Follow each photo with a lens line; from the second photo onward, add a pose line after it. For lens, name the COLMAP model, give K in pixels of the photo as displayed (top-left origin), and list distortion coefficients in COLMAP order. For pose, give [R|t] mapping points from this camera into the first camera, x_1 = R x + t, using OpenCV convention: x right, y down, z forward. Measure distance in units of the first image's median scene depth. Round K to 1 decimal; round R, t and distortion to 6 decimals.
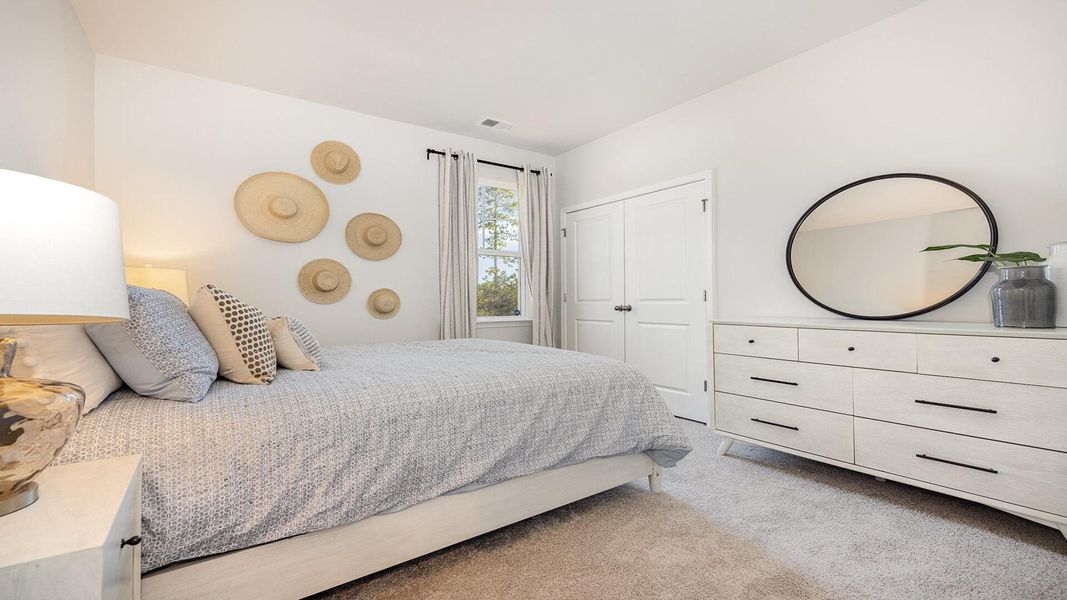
lens RADIAL K [[450.7, 0, 531.1], [0, 450.7, 297.2], [0, 0, 1]] dist [-0.001386, -0.000057]
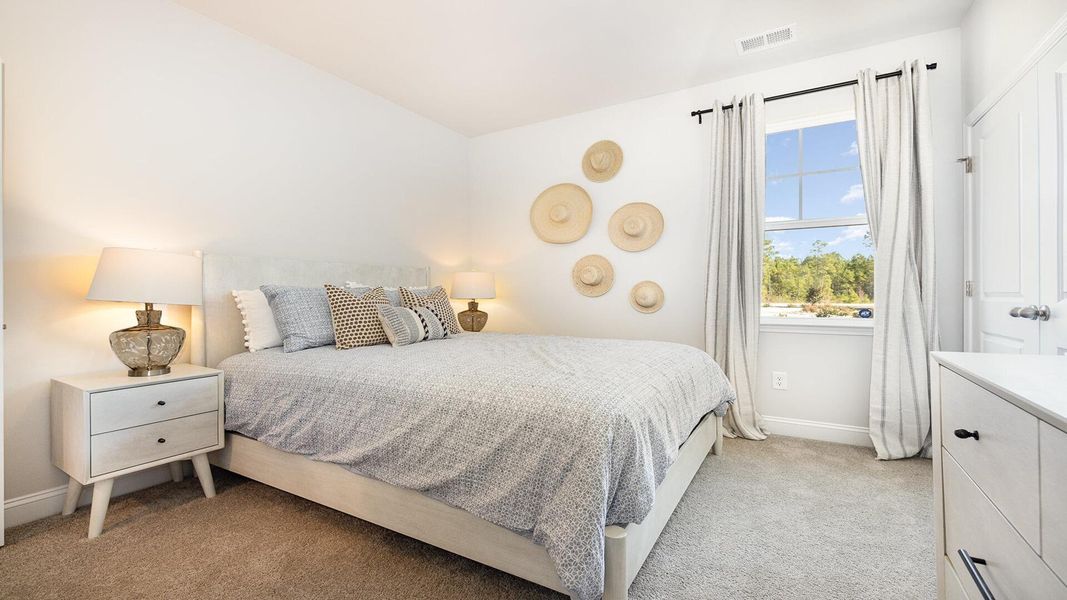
lens RADIAL K [[450.7, 0, 534.2], [0, 450.7, 295.4], [0, 0, 1]] dist [-0.001386, -0.000057]
pose [[0.408549, 0.007045, -0.912709, 0.513745], [0.006041, 0.999927, 0.010422, -0.000769], [0.912716, -0.009772, 0.408477, 0.482669]]
